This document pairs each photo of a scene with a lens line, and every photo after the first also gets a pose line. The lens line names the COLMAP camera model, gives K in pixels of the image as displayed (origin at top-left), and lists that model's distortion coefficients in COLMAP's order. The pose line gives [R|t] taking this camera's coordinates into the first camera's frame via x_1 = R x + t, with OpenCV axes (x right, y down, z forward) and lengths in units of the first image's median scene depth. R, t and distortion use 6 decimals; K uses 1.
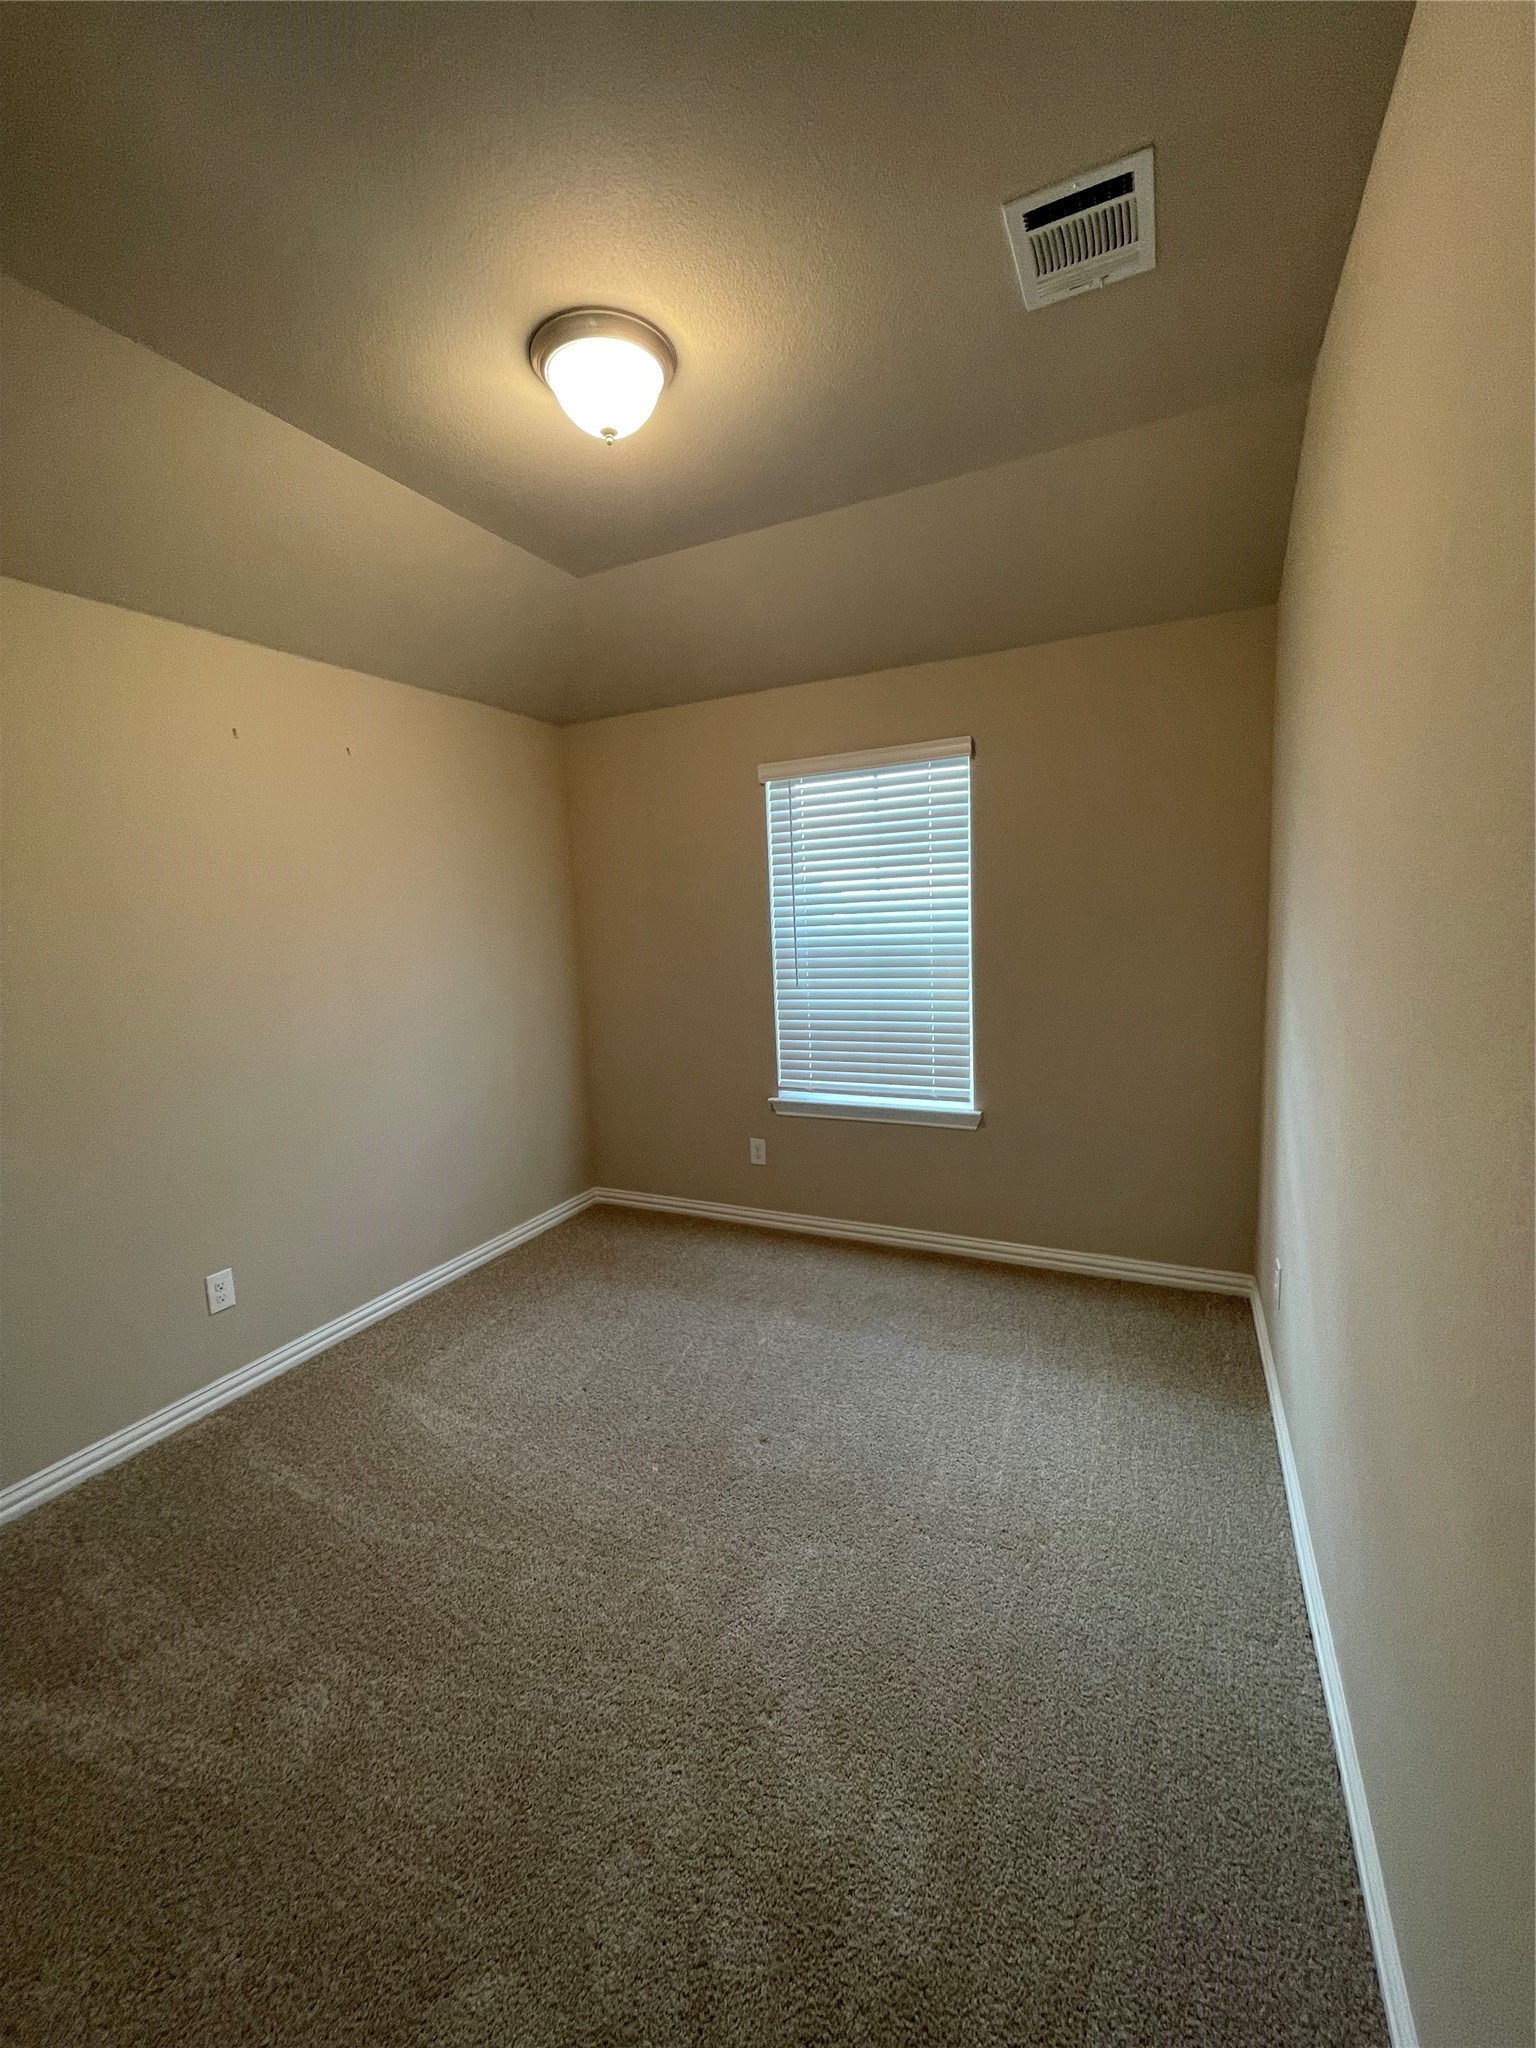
lens RADIAL K [[823.3, 0, 774.1], [0, 823.3, 1015.9], [0, 0, 1]] dist [-0.002517, -0.000299]
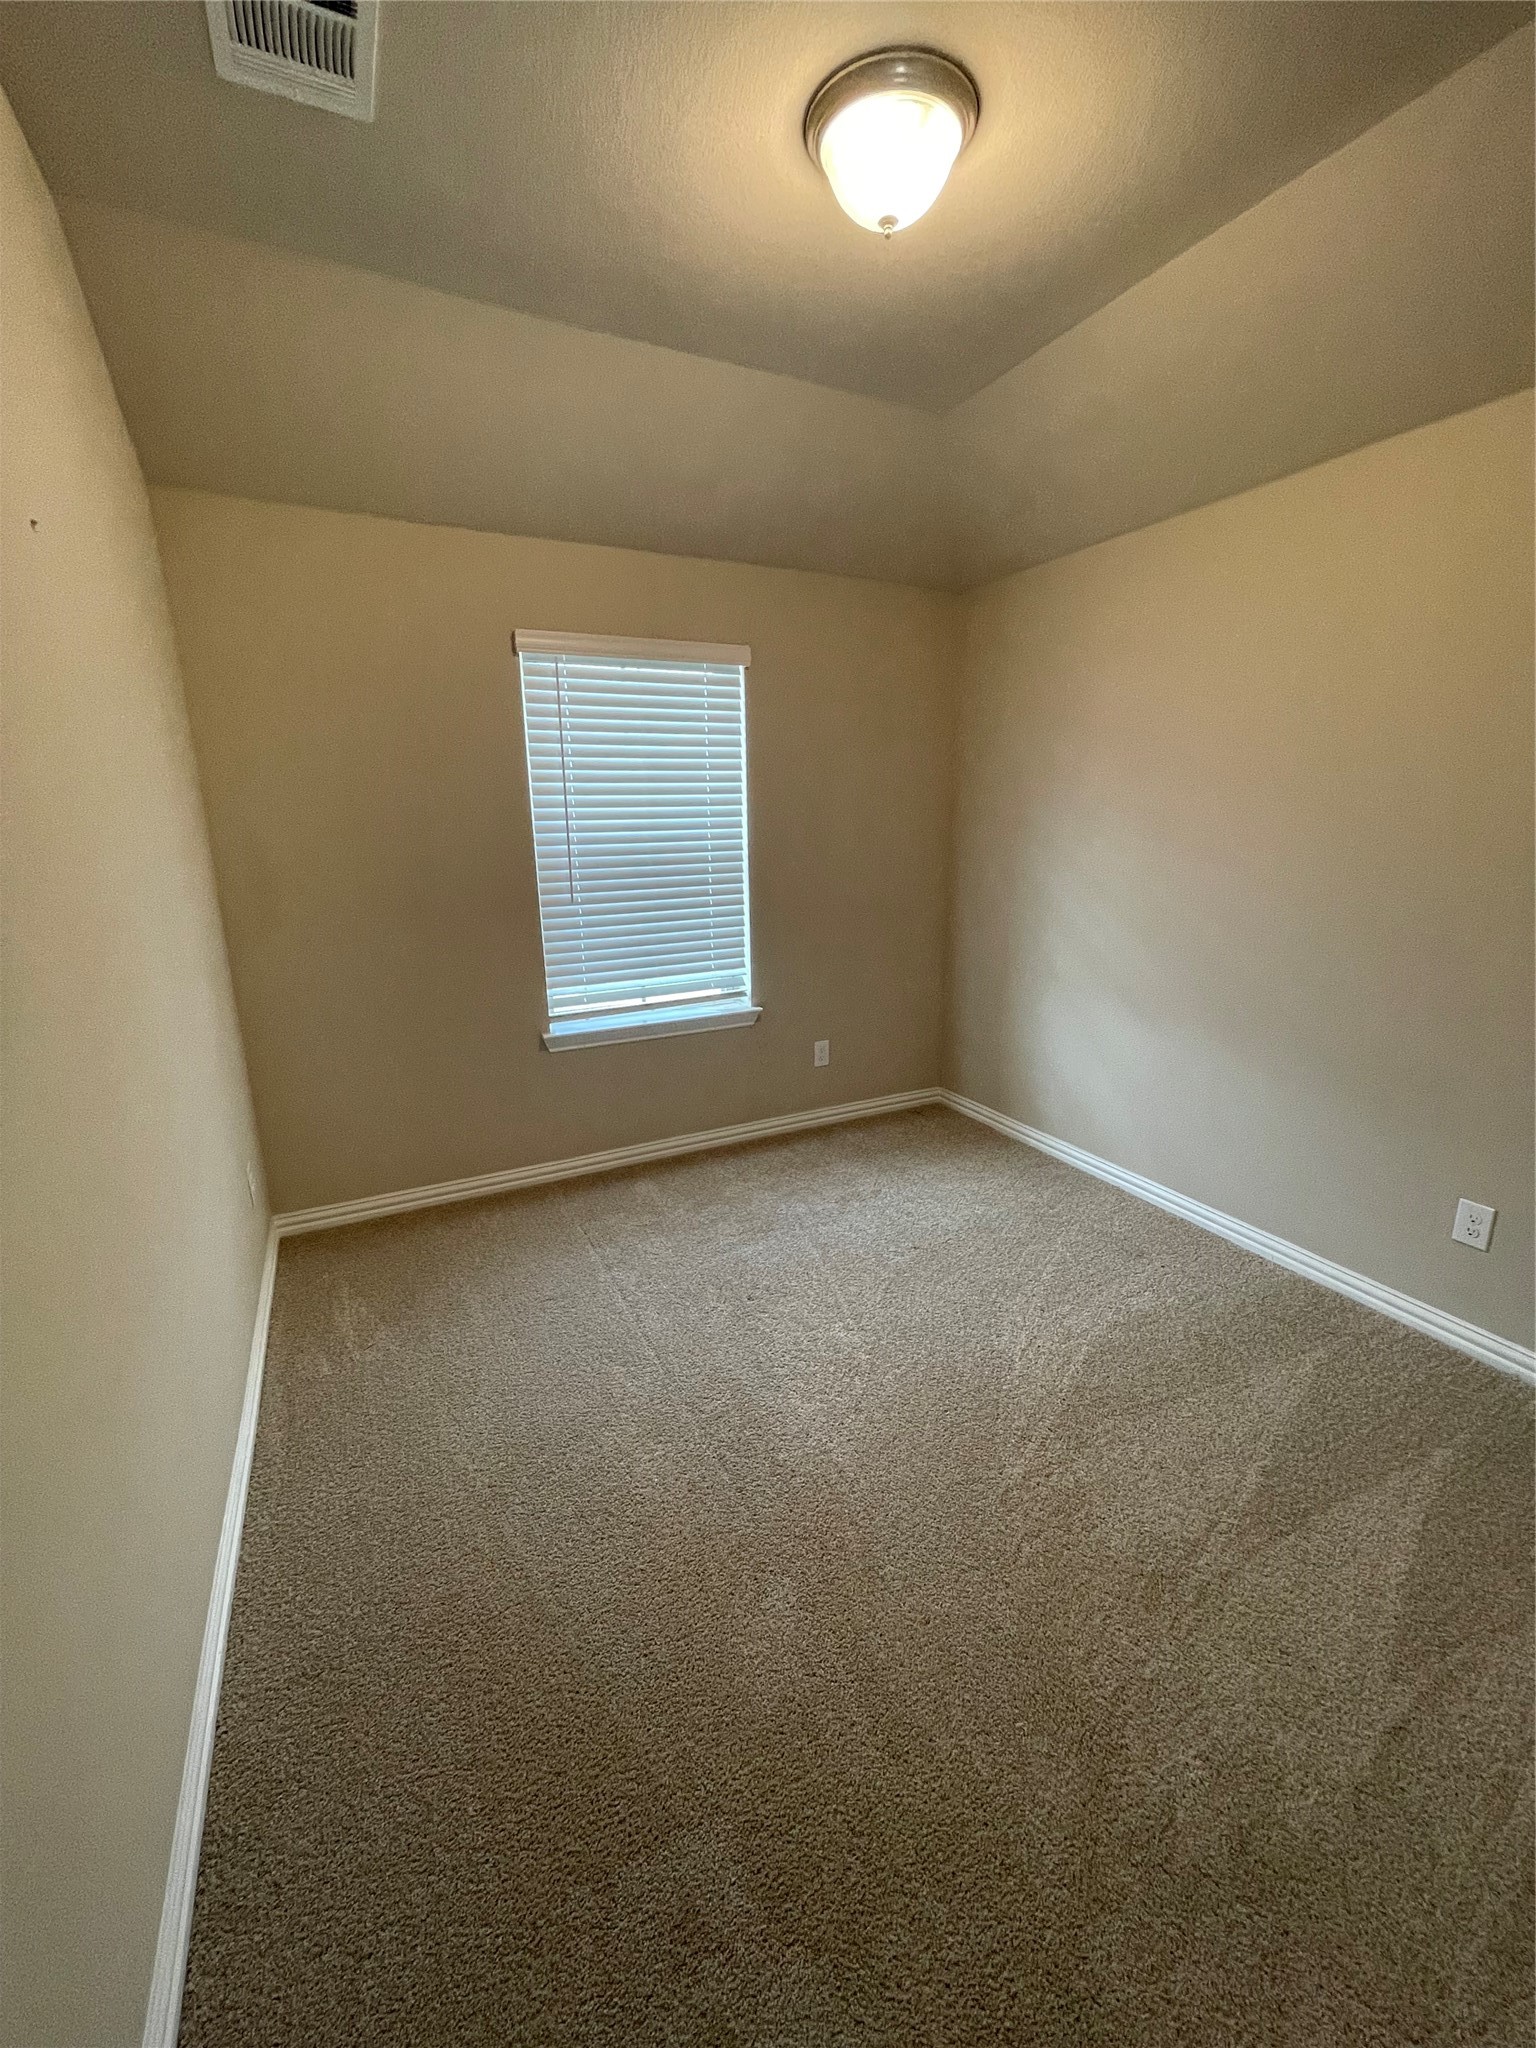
lens RADIAL K [[823.3, 0, 754.1], [0, 823.3, 1025.2], [0, 0, 1]] dist [-0.002517, -0.000299]
pose [[0.603916, -0.162761, 0.780253, -0.597116], [0.090378, 0.986598, 0.135852, -0.007805], [-0.791908, -0.011526, 0.610532, 0.328072]]
